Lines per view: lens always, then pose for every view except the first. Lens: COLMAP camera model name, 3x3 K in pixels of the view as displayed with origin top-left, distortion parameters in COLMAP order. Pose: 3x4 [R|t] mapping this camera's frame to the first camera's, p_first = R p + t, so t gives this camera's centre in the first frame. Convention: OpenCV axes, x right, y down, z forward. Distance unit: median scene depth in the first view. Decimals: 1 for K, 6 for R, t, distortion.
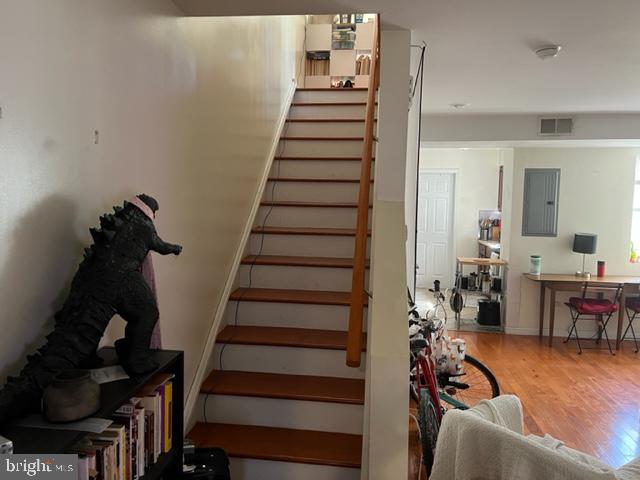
lens RADIAL K [[487.9, 0, 326.9], [0, 487.9, 237.4], [0, 0, 1]] dist [0.035628, -0.033693]
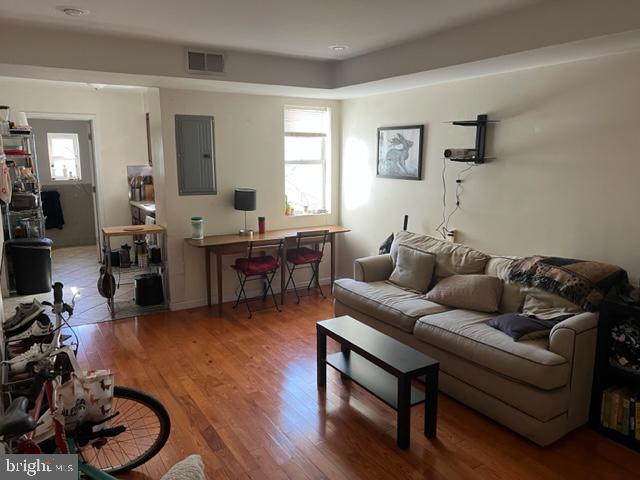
lens RADIAL K [[487.9, 0, 325.1], [0, 487.9, 236.8], [0, 0, 1]] dist [0.035628, -0.033693]
pose [[0.783237, -0.117161, 0.610584, 0.071449], [0.059336, 0.991687, 0.114175, -0.014582], [-0.618885, -0.053197, 0.783678, 0.180020]]
